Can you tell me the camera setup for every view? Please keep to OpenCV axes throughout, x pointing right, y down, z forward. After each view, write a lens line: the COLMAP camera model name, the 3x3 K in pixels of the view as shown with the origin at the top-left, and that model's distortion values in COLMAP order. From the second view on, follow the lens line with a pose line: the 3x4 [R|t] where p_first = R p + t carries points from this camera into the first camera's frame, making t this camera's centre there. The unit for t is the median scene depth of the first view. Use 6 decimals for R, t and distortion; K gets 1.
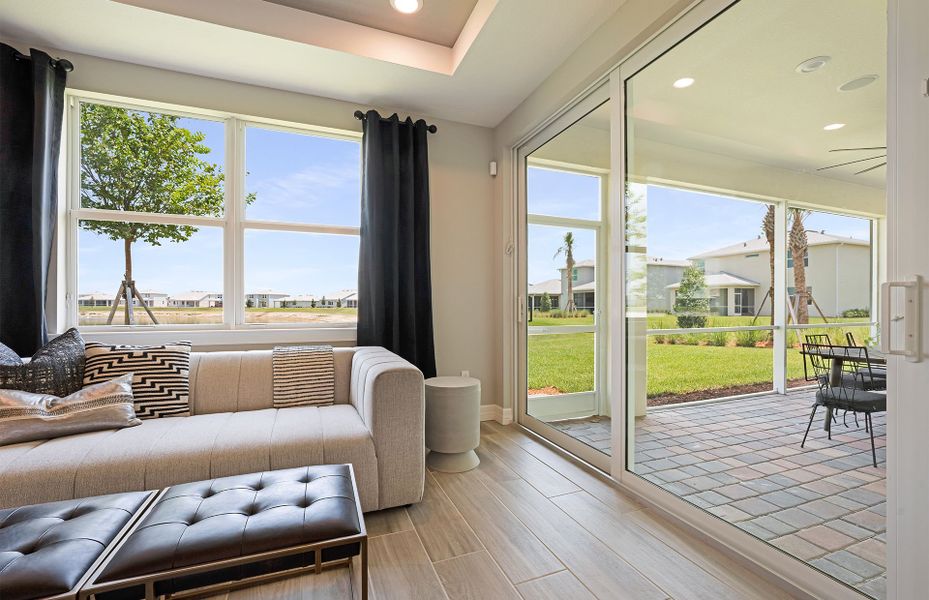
lens RADIAL K [[374.7, 0, 471.5], [0, 374.7, 307.0], [0, 0, 1]] dist [-0.015235, 0.003324]
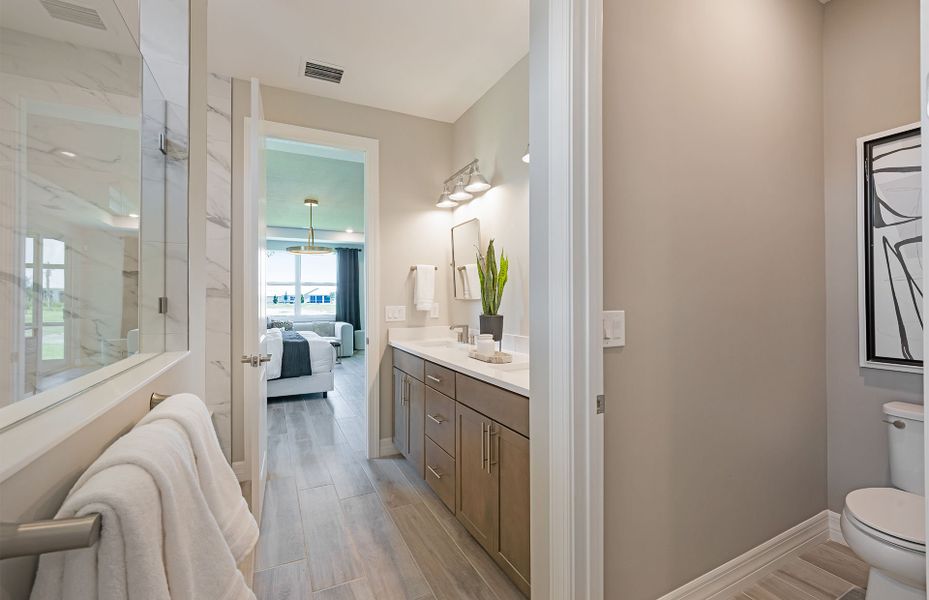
lens RADIAL K [[374.7, 0, 459.1], [0, 374.7, 298.9], [0, 0, 1]] dist [-0.015235, 0.003324]
pose [[0.998285, -0.003059, 0.058469, 0.679103], [0.003532, 0.999962, -0.007986, -0.075819], [-0.058442, 0.008179, 0.998257, -2.720317]]
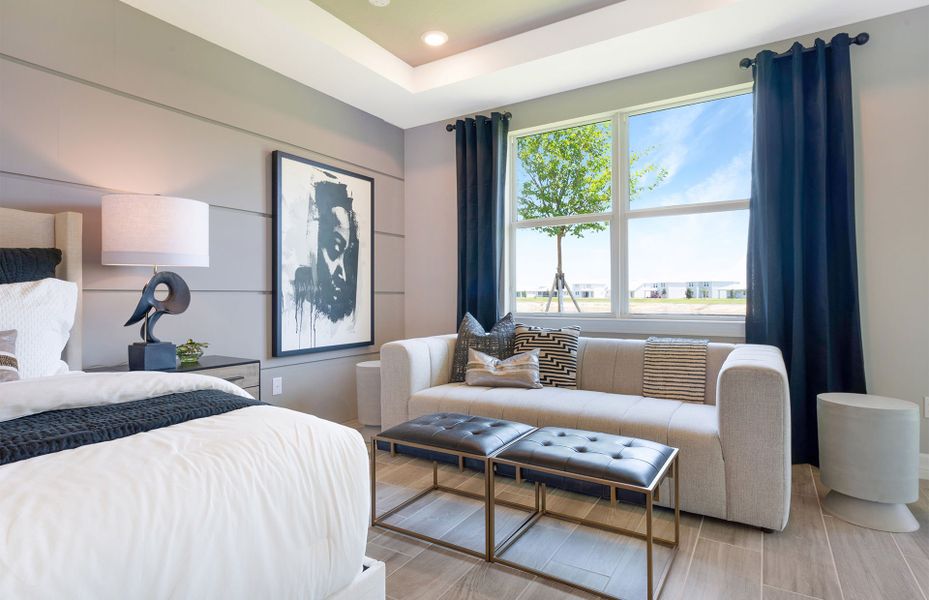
lens RADIAL K [[504.2, 0, 468.5], [0, 504.2, 296.4], [0, 0, 1]] dist [-0.008999, -0.001575]
pose [[0.578917, -0.003770, -0.815378, 0.299661], [0.001335, 0.999992, -0.003676, 0.003727], [0.815386, 0.001039, 0.578917, -0.170263]]
